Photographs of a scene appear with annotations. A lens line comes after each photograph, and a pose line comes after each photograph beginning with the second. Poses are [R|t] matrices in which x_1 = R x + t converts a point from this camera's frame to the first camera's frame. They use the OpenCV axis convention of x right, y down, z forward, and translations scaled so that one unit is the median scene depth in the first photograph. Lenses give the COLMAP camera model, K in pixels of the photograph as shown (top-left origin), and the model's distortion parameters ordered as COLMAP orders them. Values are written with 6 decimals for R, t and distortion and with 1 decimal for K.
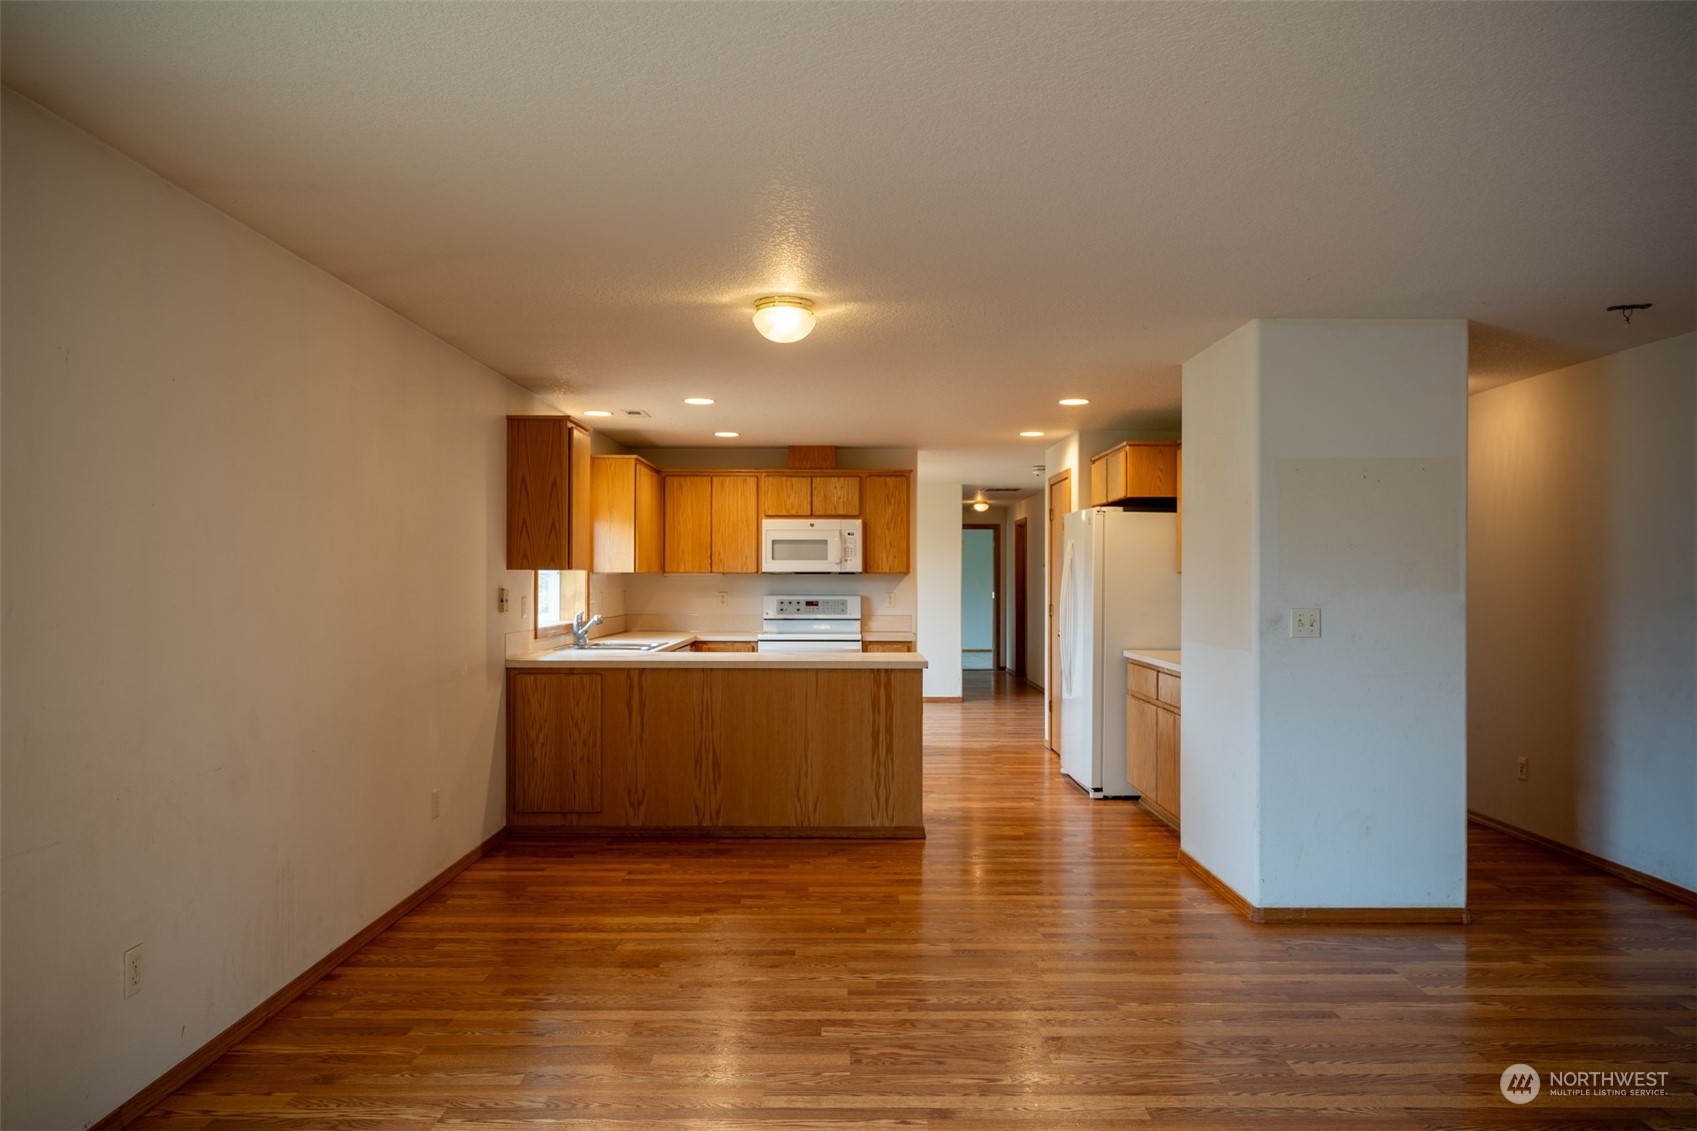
lens RADIAL K [[1142.3, 0, 820.7], [0, 1142.3, 576.8], [0, 0, 1]] dist [-0.005404, 0.005913]
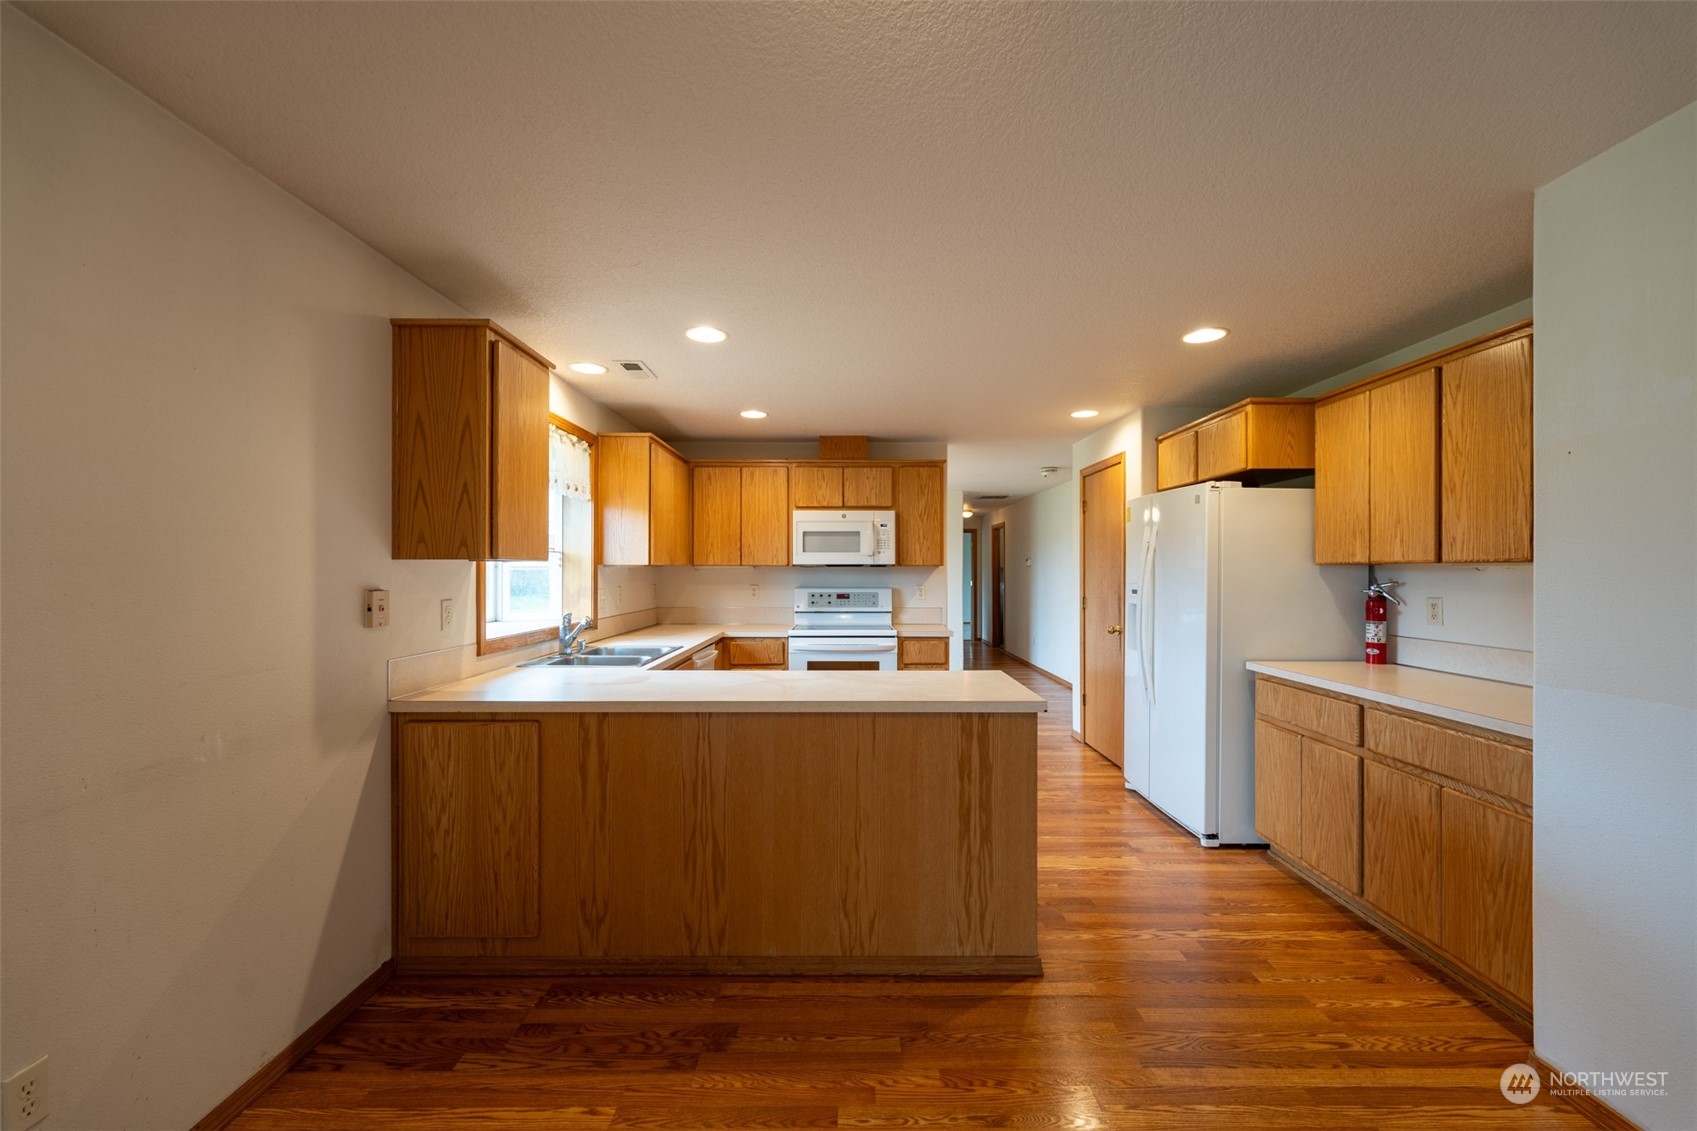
lens RADIAL K [[682.6, 0, 844.7], [0, 682.6, 573.3], [0, 0, 1]] dist [0.001427, -0.000491]
pose [[0.999800, -0.001372, 0.019968, -0.020849], [0.001249, 0.999980, 0.006163, -0.000457], [-0.019976, -0.006137, 0.999782, 0.466080]]
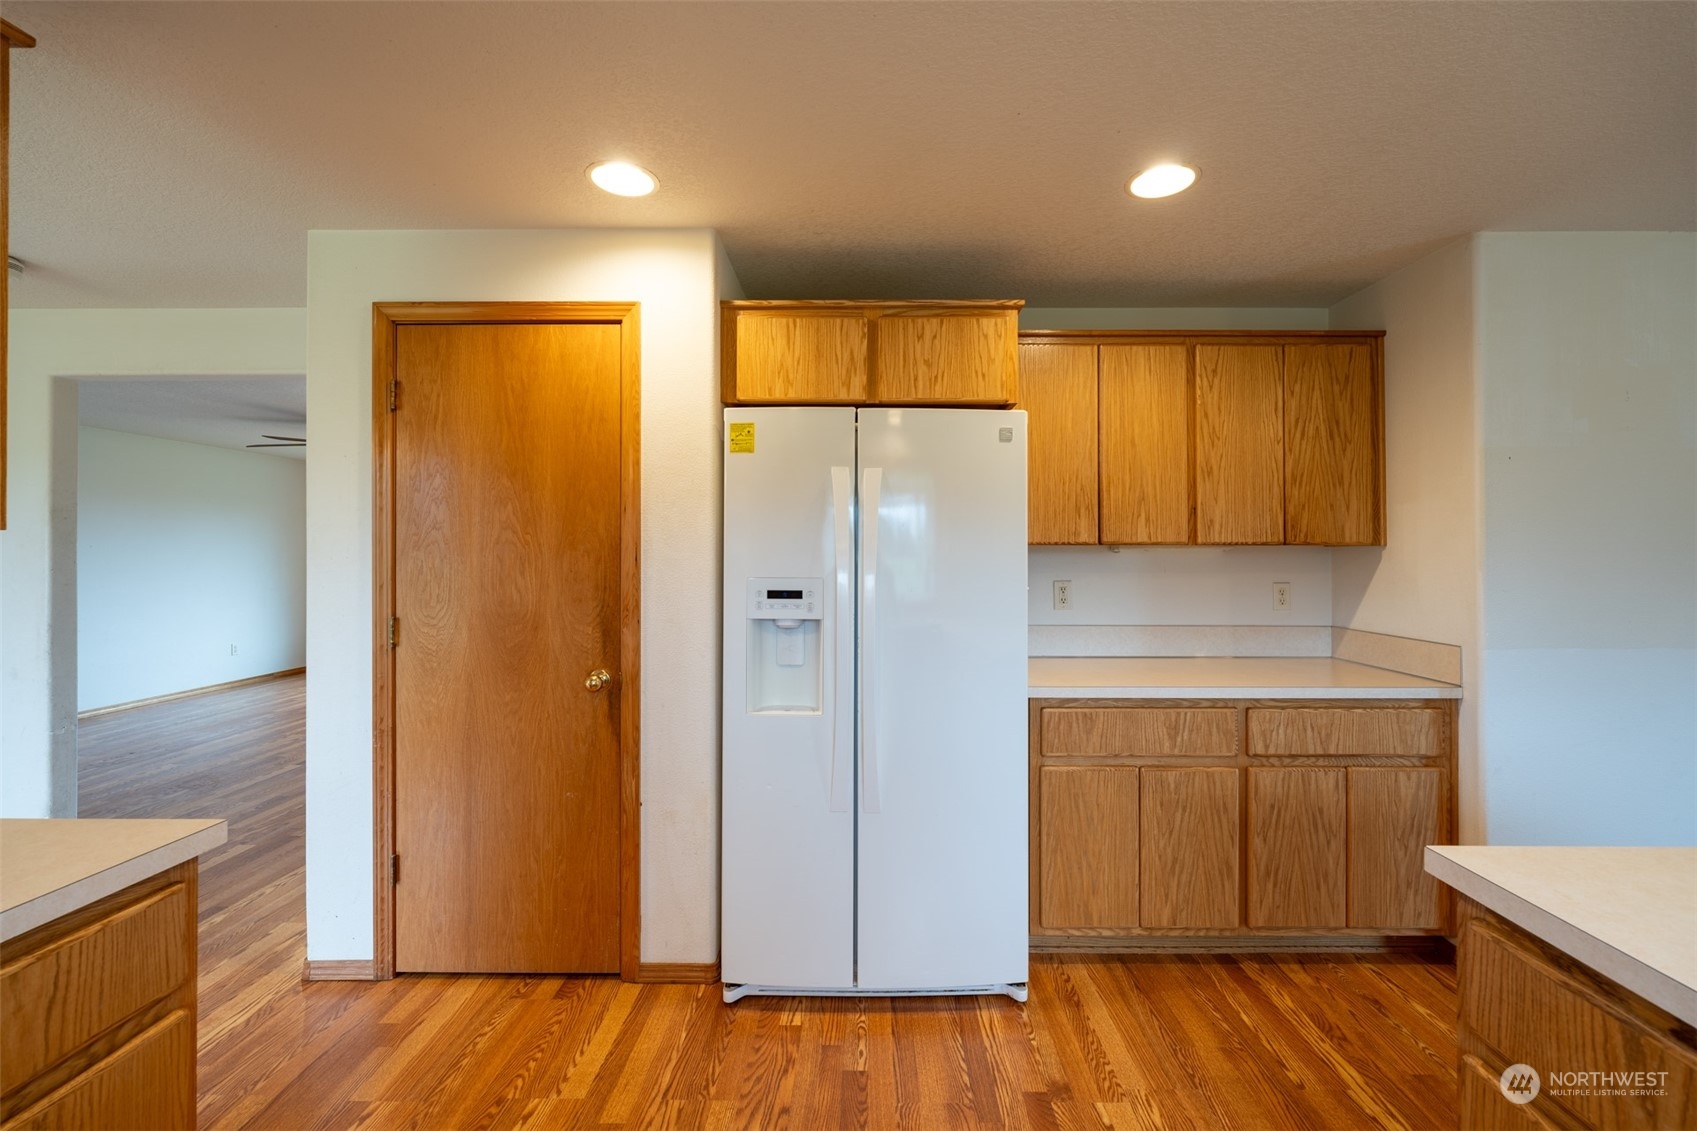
lens RADIAL K [[706.5, 0, 851.4], [0, 706.5, 548.2], [0, 0, 1]] dist [-0.004223, 0.001446]
pose [[-0.022396, 0.003581, 0.999743, -0.073762], [-0.003548, 0.999987, -0.003661, 0.000642], [-0.999743, -0.003629, -0.022383, 1.167401]]
